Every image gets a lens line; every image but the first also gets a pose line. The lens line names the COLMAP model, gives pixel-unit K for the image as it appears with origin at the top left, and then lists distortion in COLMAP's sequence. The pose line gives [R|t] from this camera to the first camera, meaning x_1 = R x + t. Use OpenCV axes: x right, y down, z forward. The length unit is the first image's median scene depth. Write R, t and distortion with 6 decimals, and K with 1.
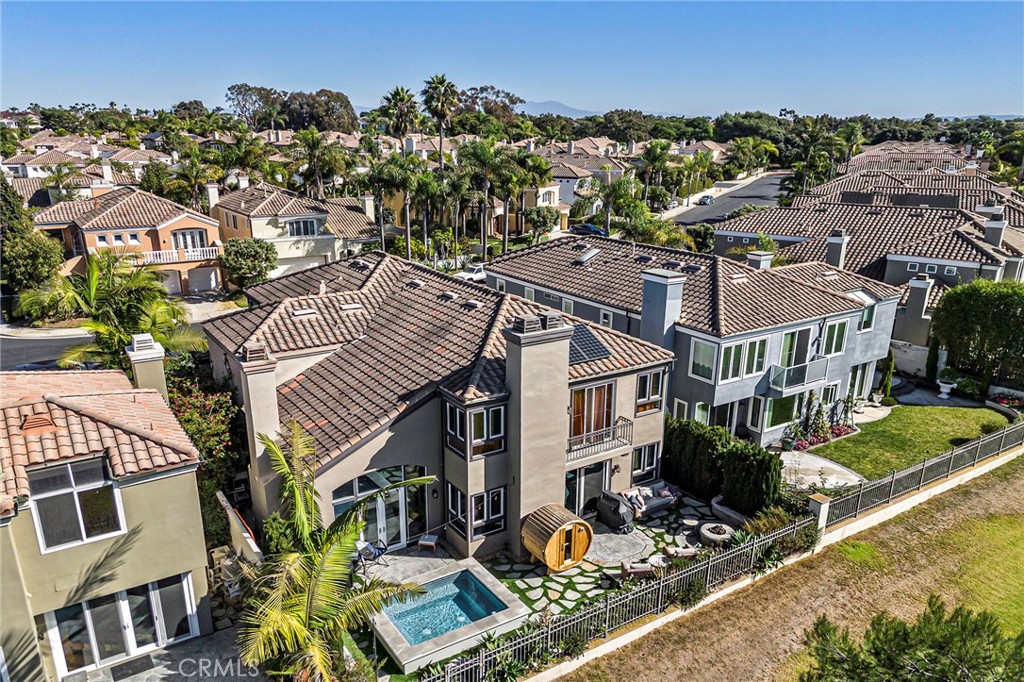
lens RADIAL K [[748.3, 0, 512.9], [0, 748.3, 384.8], [0, 0, 1]] dist [0.046174, 0.001461]
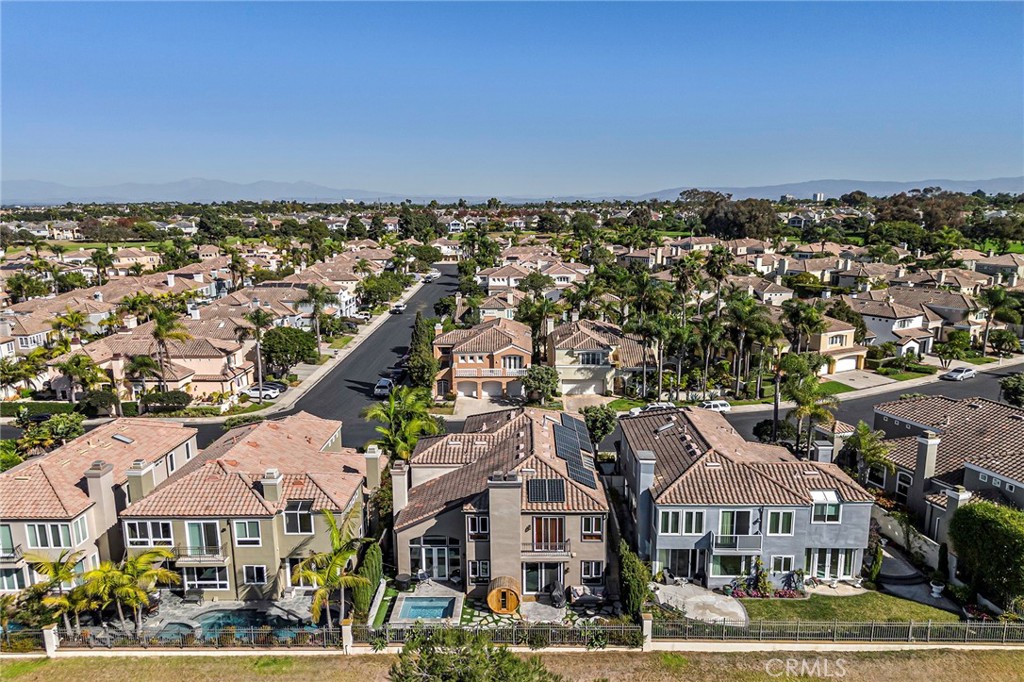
lens RADIAL K [[748.3, 0, 512.9], [0, 748.3, 384.8], [0, 0, 1]] dist [0.046174, 0.001461]
pose [[0.824142, 0.120989, -0.553310, 0.822109], [-0.172216, 0.984193, -0.041304, -0.182699], [0.539566, 0.129329, 0.831951, -0.457572]]
